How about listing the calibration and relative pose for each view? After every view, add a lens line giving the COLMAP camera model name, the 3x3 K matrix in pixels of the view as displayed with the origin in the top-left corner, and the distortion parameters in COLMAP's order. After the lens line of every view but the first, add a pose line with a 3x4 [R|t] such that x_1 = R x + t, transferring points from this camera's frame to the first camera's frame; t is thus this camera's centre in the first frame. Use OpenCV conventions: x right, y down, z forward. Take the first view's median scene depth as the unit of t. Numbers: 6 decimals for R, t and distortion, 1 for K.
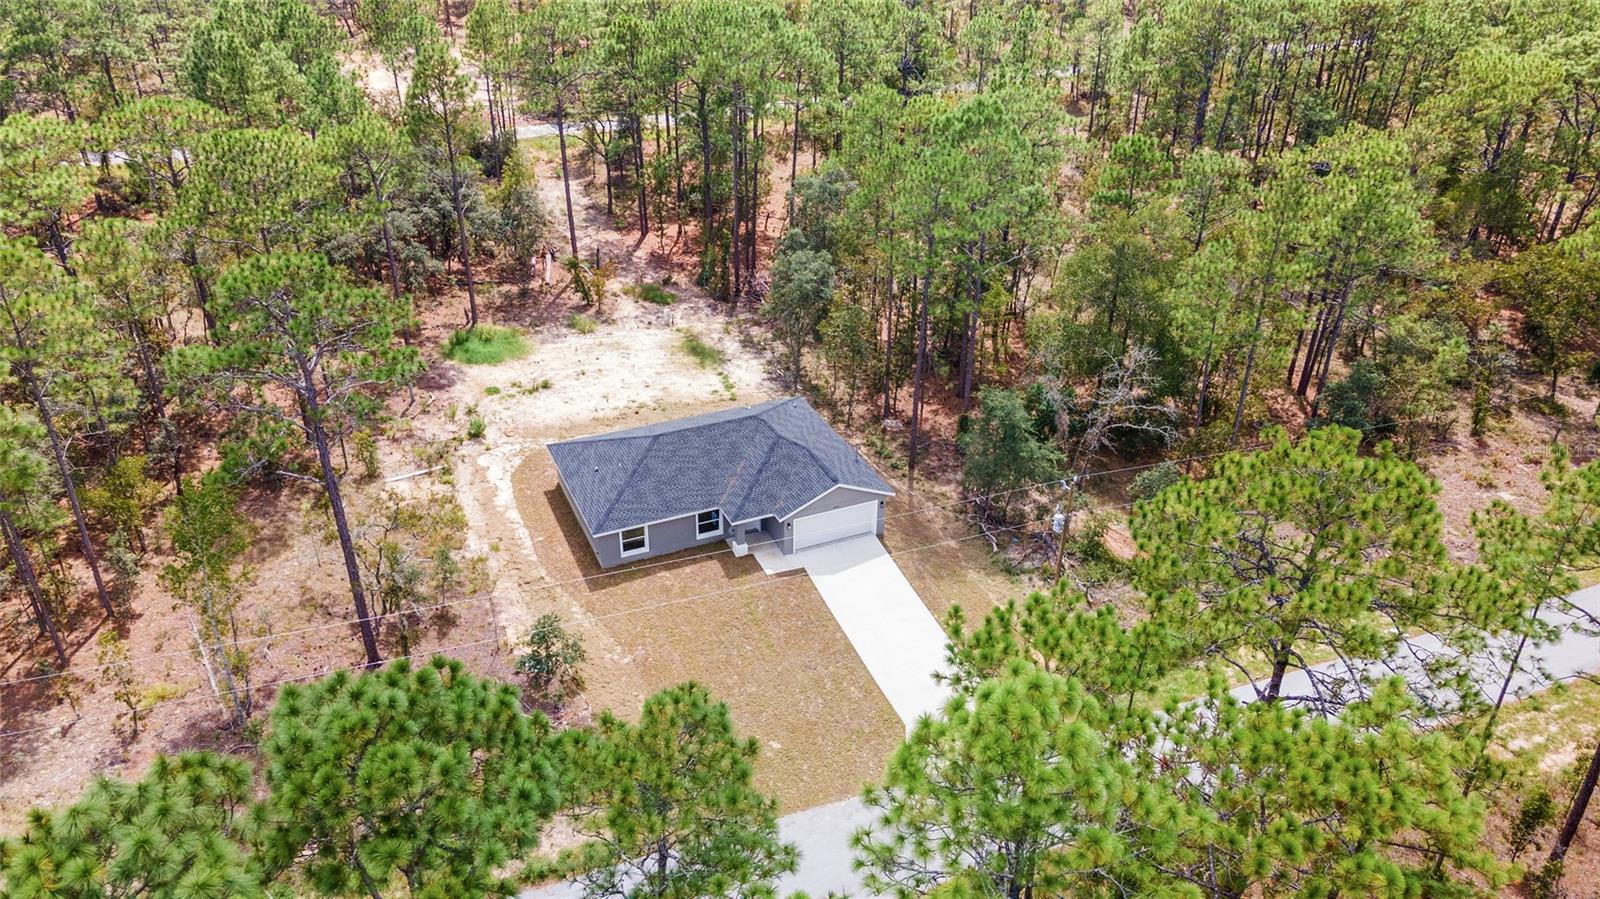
lens RADIAL K [[1172.0, 0, 810.3], [0, 1172.0, 450.0], [0, 0, 1]] dist [0.015109, 0.048744]
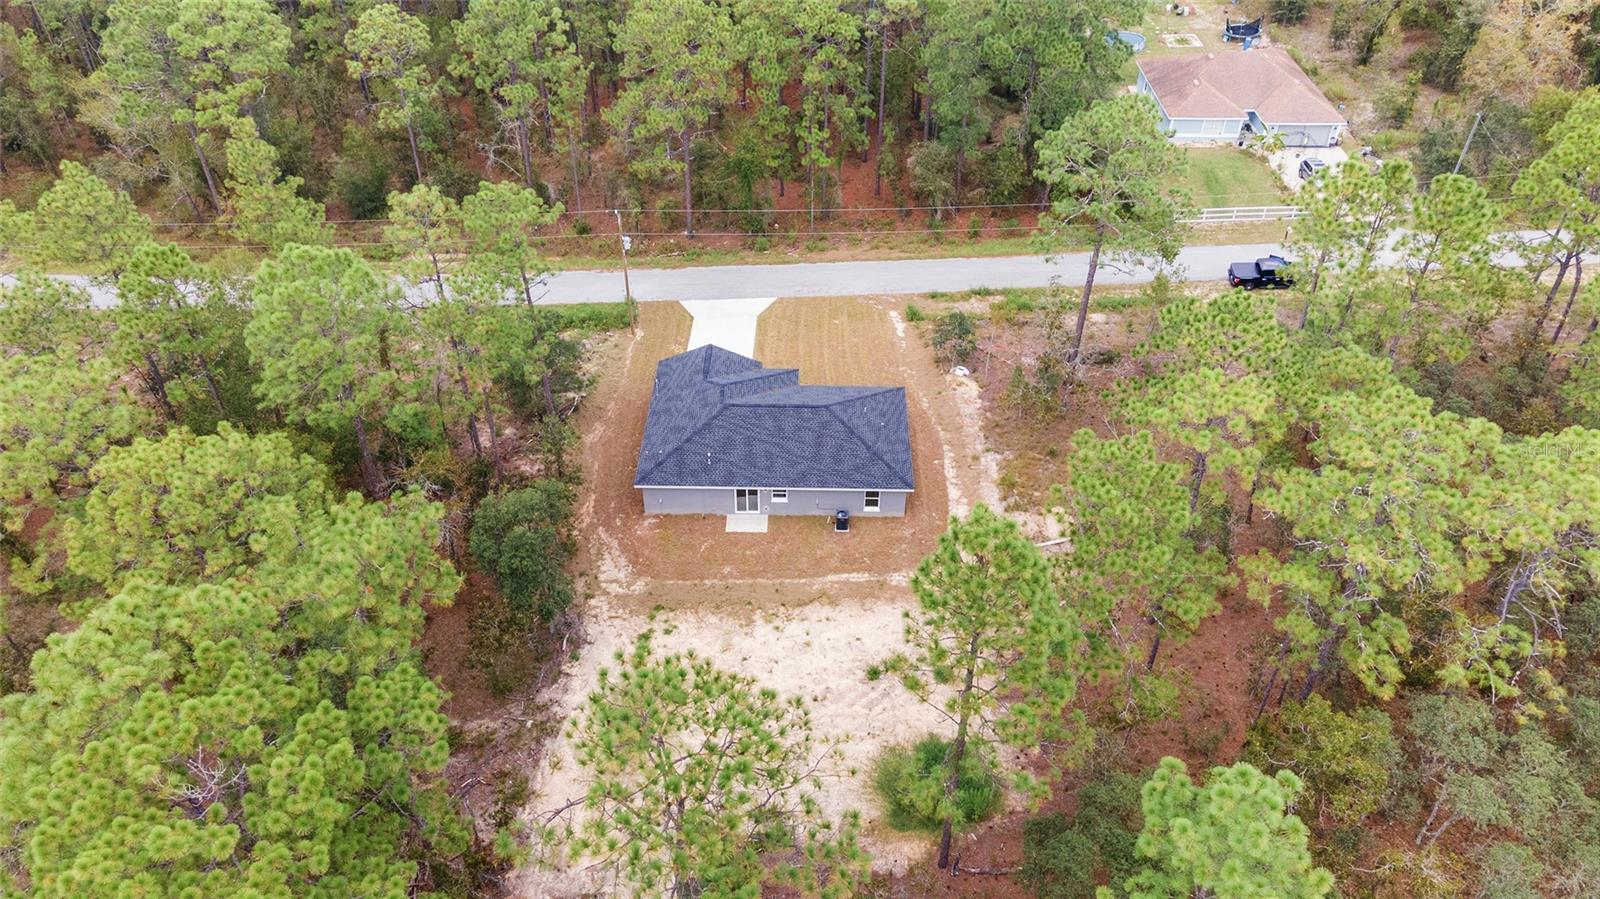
lens RADIAL K [[1172.0, 0, 801.6], [0, 1172.0, 442.2], [0, 0, 1]] dist [0.015109, 0.048744]
pose [[-0.905604, -0.271289, 0.326012, -0.393798], [0.194292, 0.417907, 0.887471, -0.798426], [-0.377004, 0.867039, -0.325749, 1.154554]]
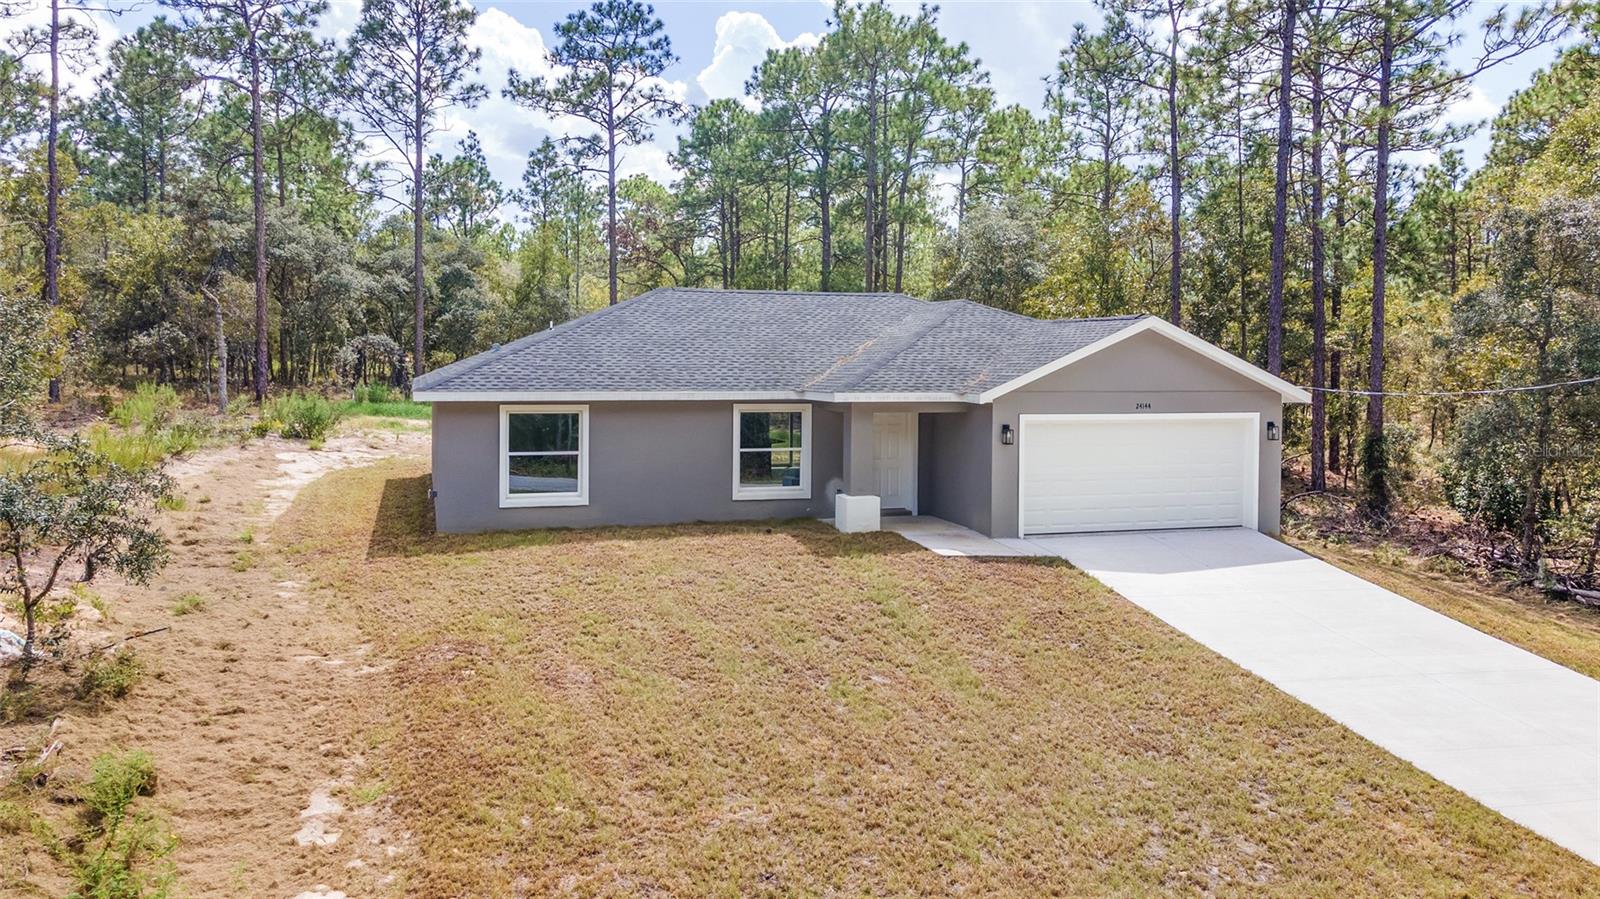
lens RADIAL K [[1172.0, 0, 801.8], [0, 1172.0, 437.9], [0, 0, 1]] dist [0.015109, 0.048744]
pose [[0.993060, 0.009158, -0.117254, -0.029583], [-0.058285, 0.904249, -0.423010, 0.167064], [0.102153, 0.426908, 0.898507, 0.554332]]
